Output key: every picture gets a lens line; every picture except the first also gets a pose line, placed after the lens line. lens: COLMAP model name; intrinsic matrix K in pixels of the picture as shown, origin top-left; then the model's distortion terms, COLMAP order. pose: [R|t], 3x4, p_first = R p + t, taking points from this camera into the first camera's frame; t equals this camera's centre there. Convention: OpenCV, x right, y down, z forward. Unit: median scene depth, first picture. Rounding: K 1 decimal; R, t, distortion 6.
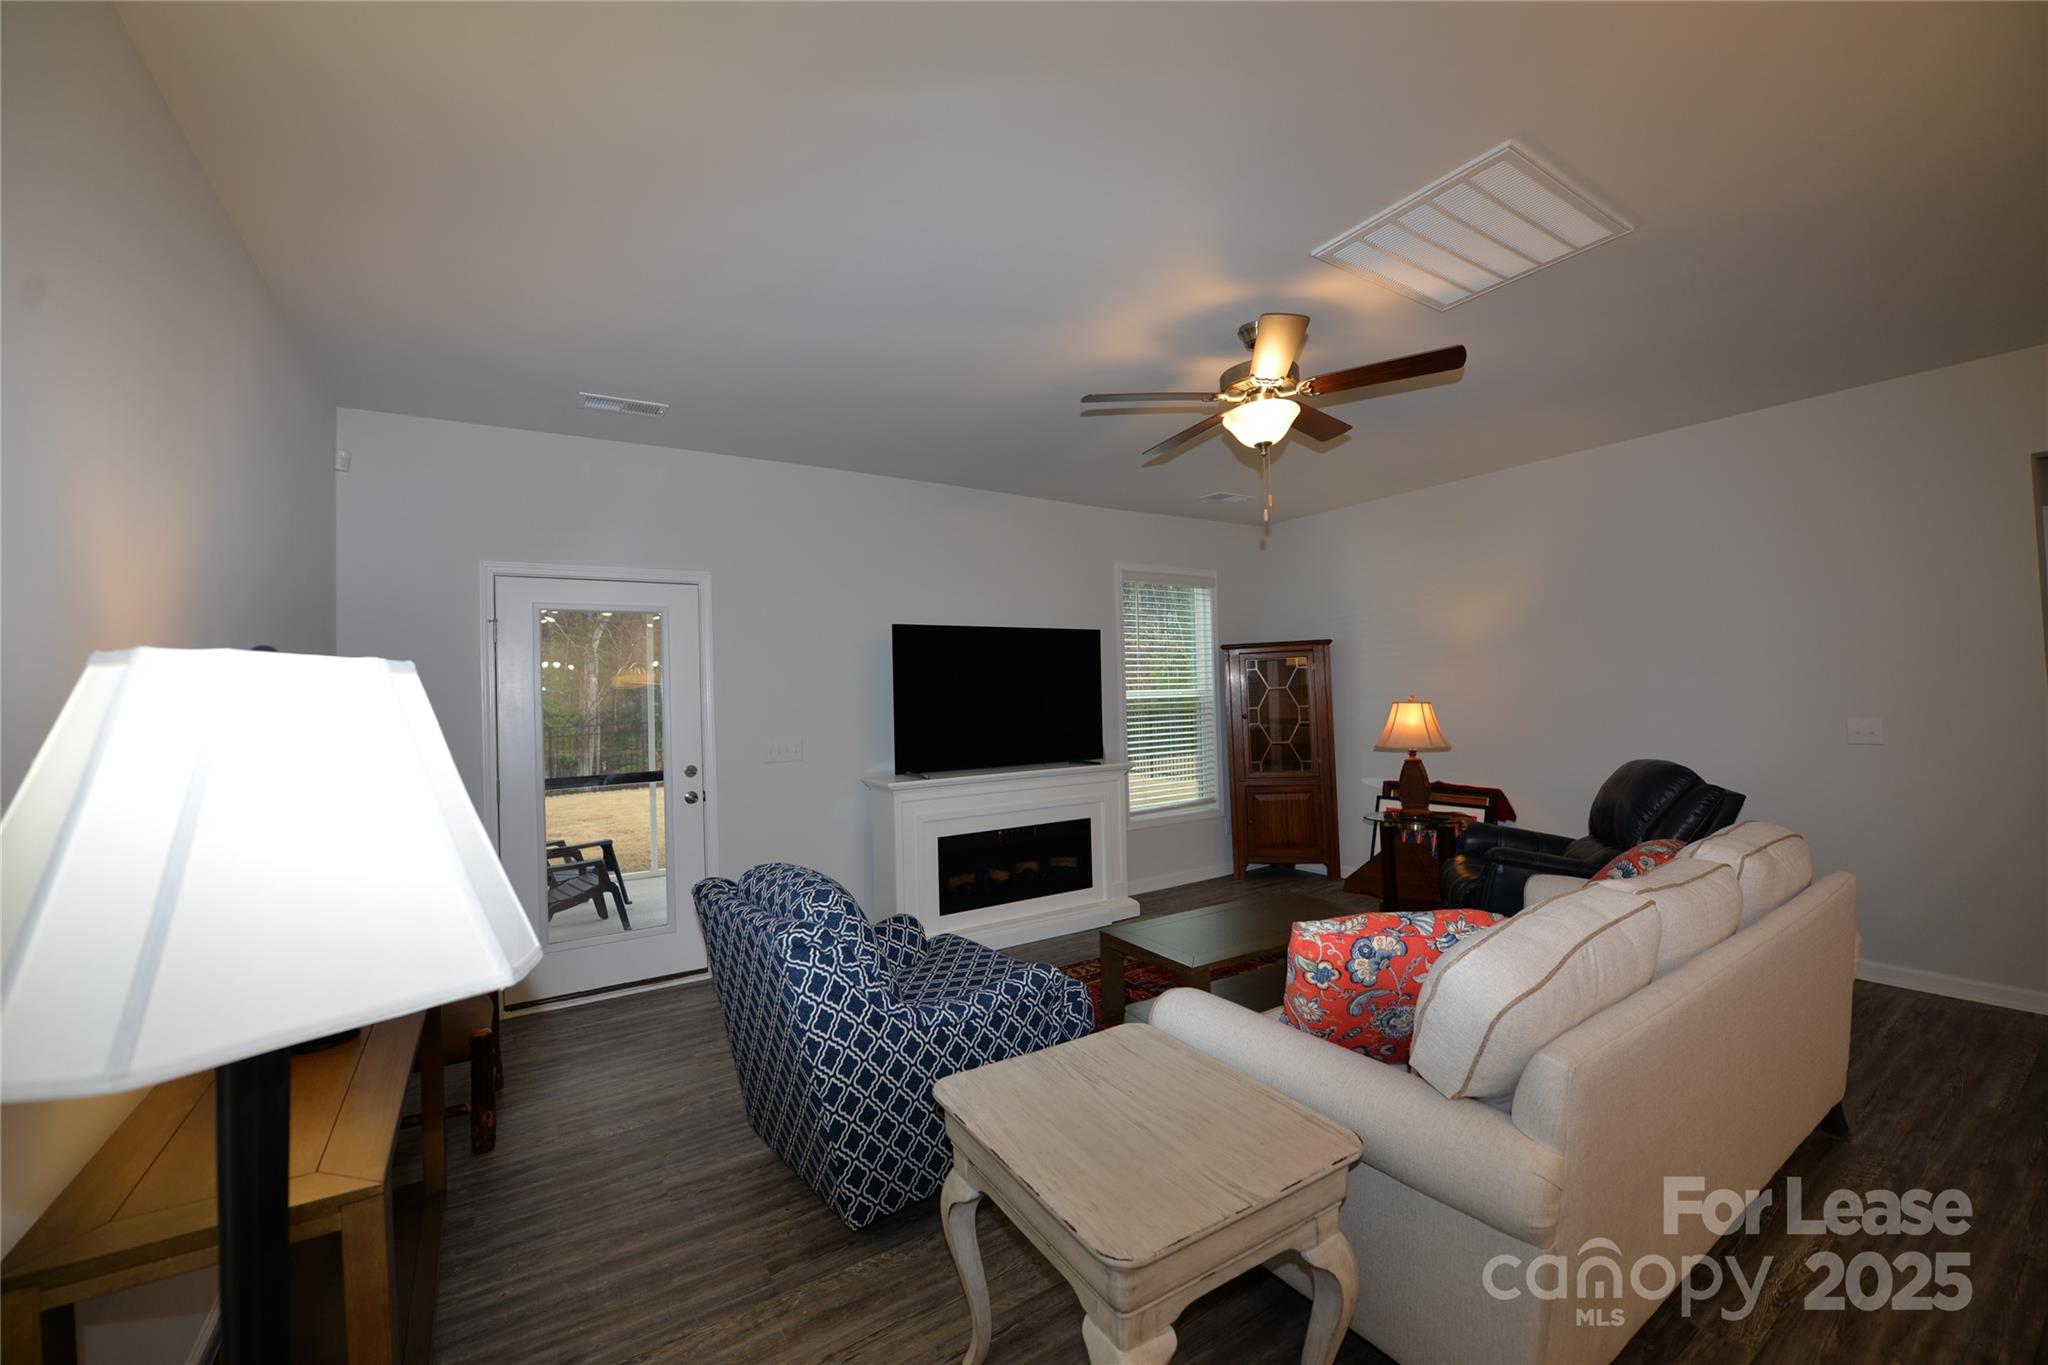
lens RADIAL K [[815.7, 0, 1024.0], [0, 815.7, 682.5], [0, 0, 1]] dist [-0.017162, -0.000826]
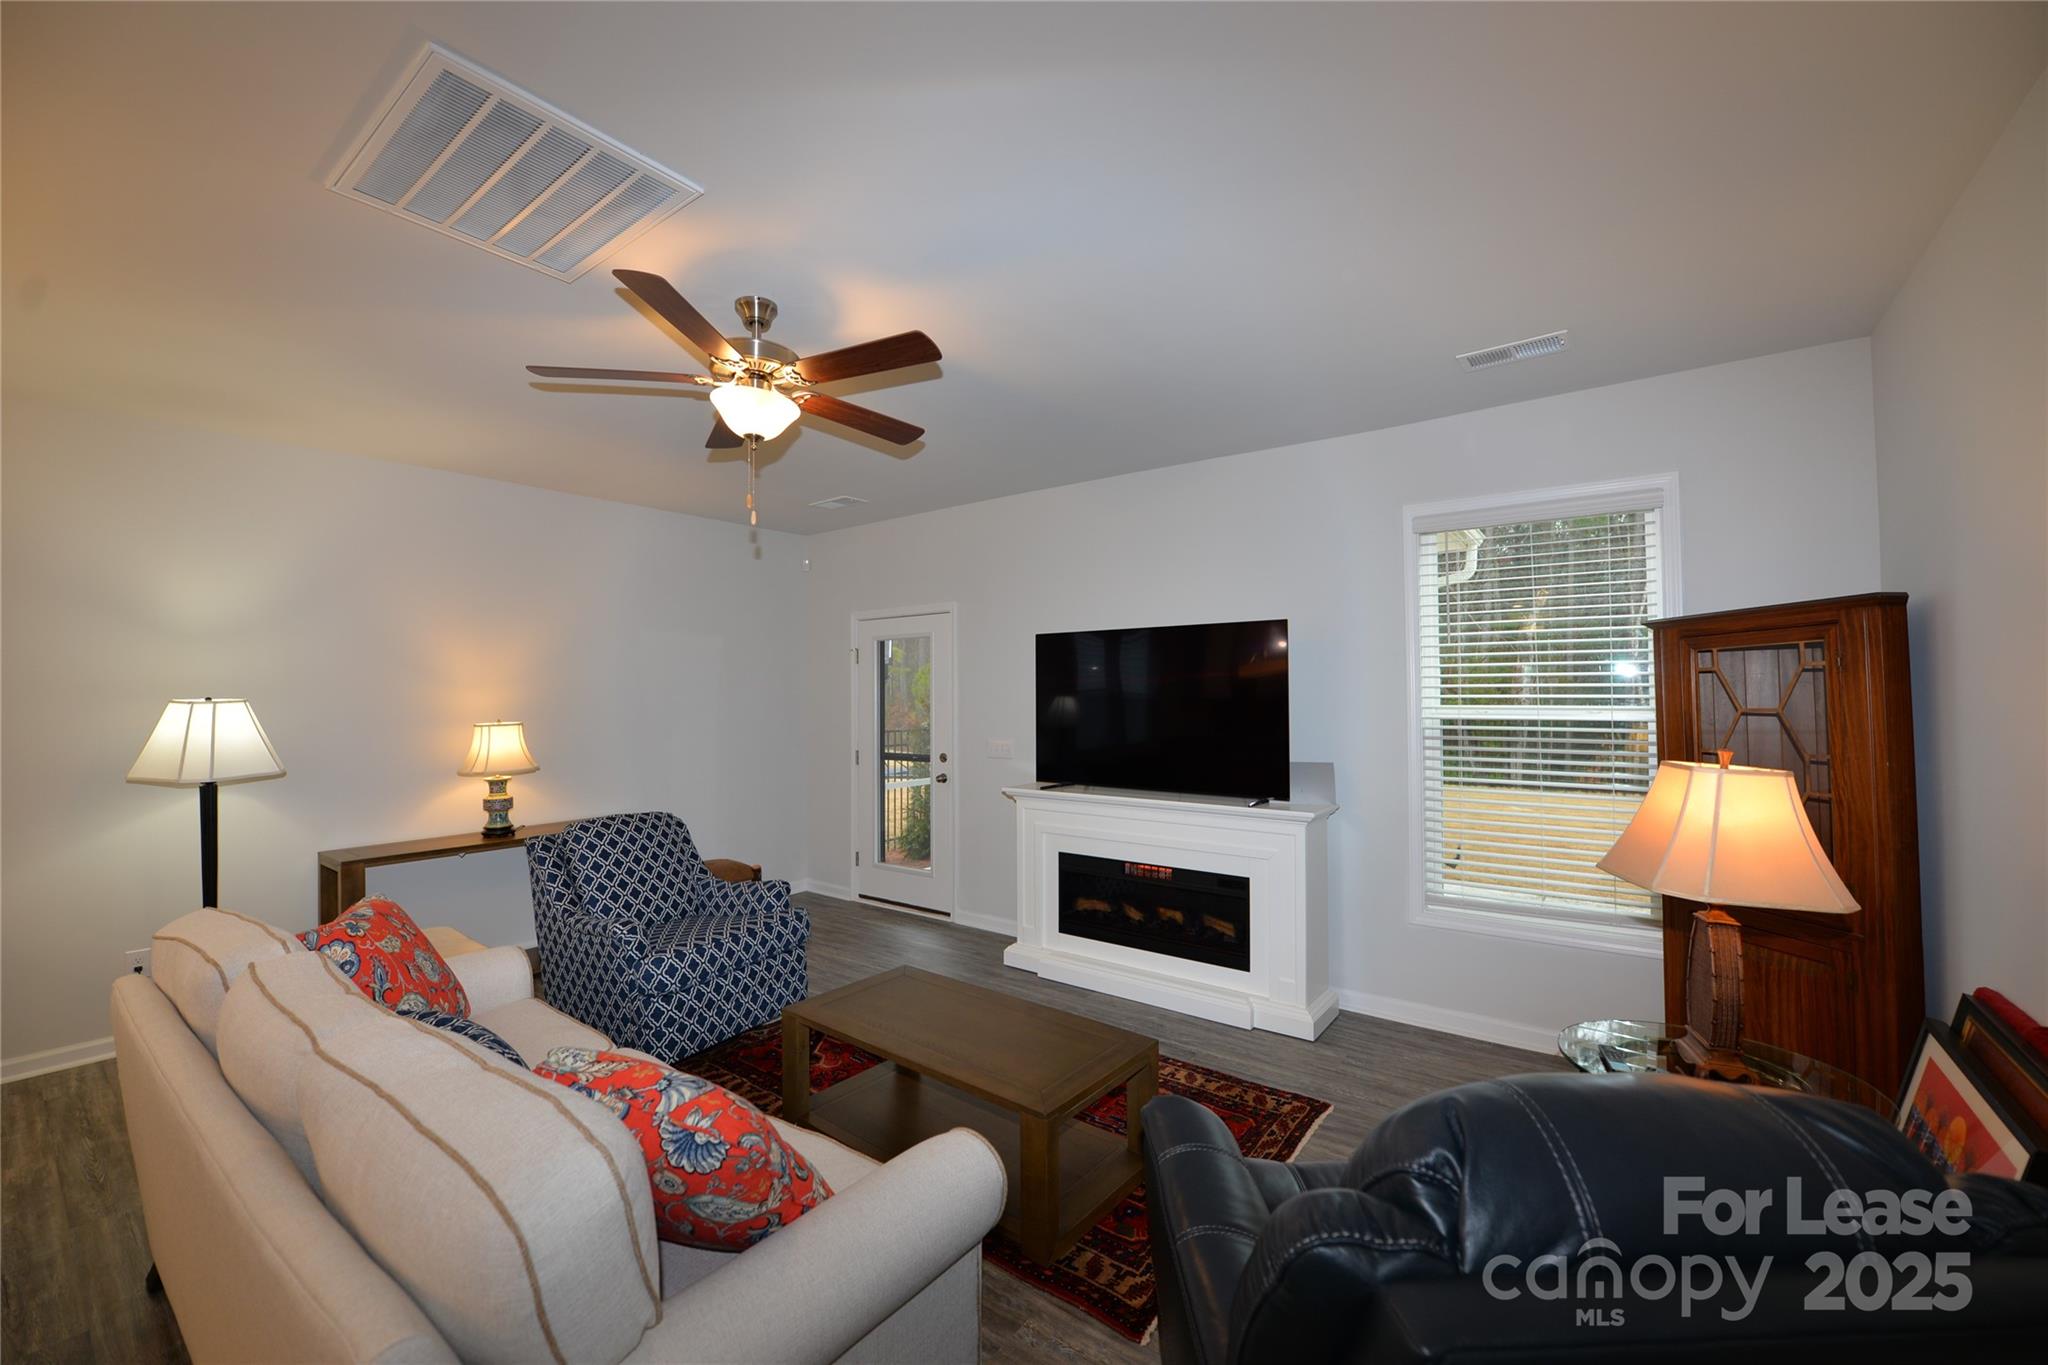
lens RADIAL K [[815.7, 0, 1024.0], [0, 815.7, 682.5], [0, 0, 1]] dist [-0.017162, -0.000826]
pose [[0.331286, 0.006493, -0.943508, 0.764381], [0.016322, 0.999787, 0.012611, -0.020595], [0.943389, -0.019577, 0.331110, 0.634181]]
